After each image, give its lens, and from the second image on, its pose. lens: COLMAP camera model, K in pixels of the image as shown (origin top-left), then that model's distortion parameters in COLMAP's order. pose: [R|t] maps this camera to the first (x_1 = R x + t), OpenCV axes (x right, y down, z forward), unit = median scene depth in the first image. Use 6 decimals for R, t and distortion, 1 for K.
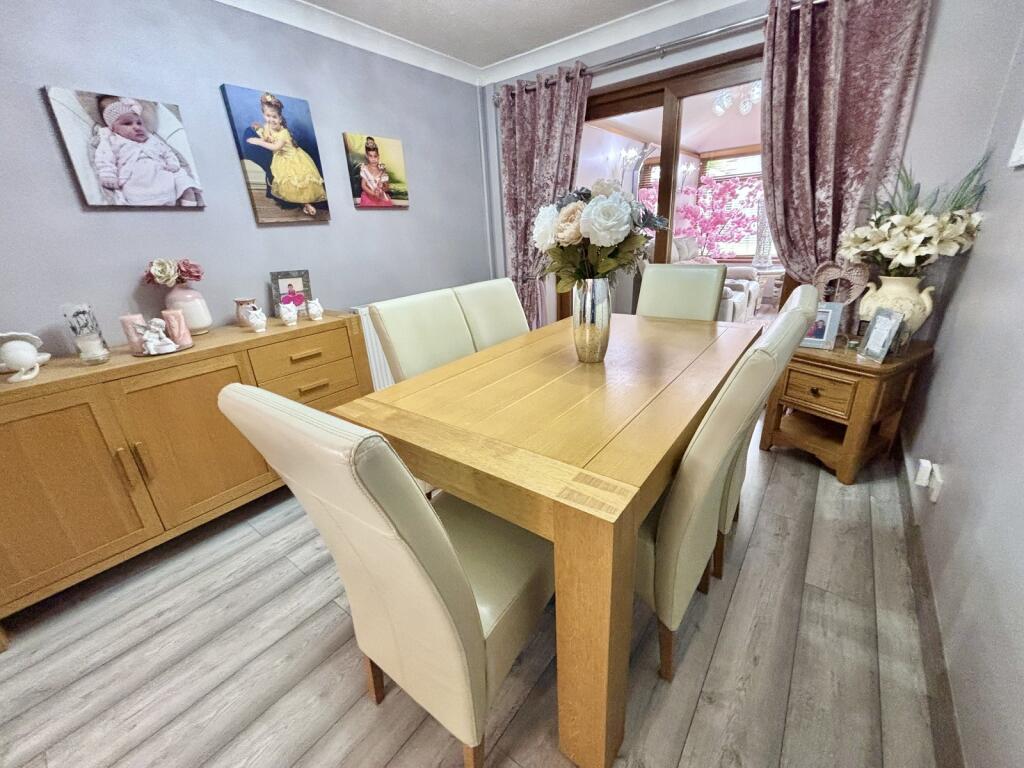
lens RADIAL K [[413.4, 0, 512.0], [0, 413.4, 382.4], [0, 0, 1]] dist [-0.000578, -0.000459]
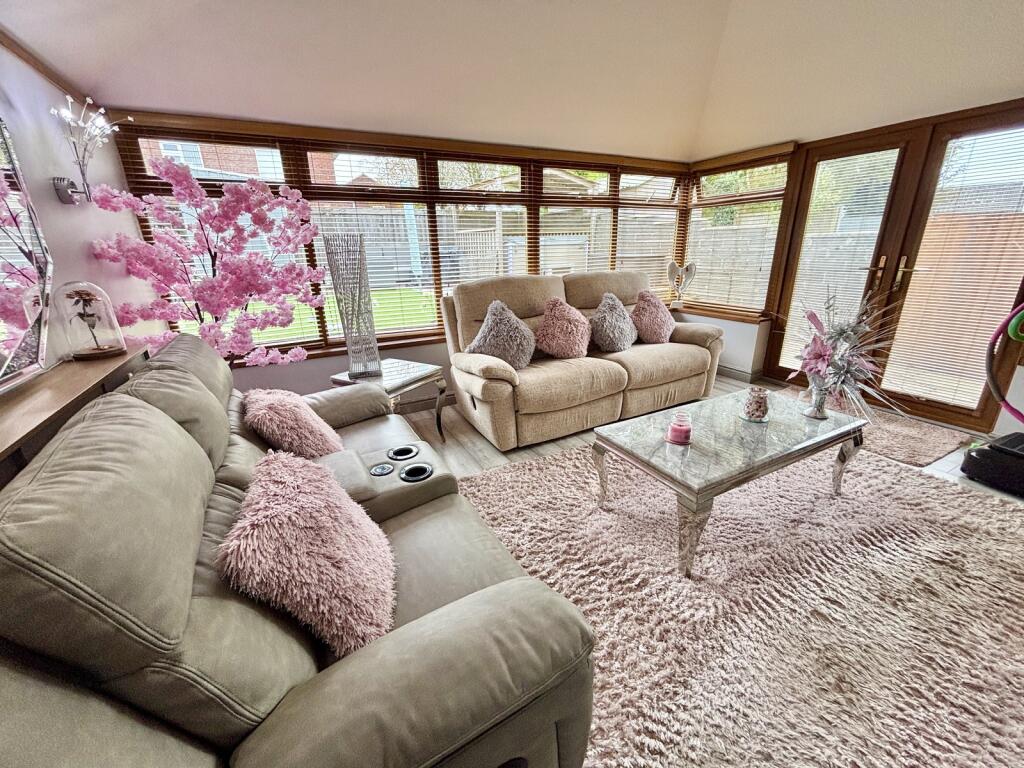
lens RADIAL K [[413.4, 0, 511.3], [0, 413.4, 389.5], [0, 0, 1]] dist [-0.000578, -0.000459]
pose [[0.410114, -0.258102, 0.874751, 0.240902], [0.312539, 0.940819, 0.131066, -0.273552], [-0.856811, 0.219642, 0.466510, 0.632666]]
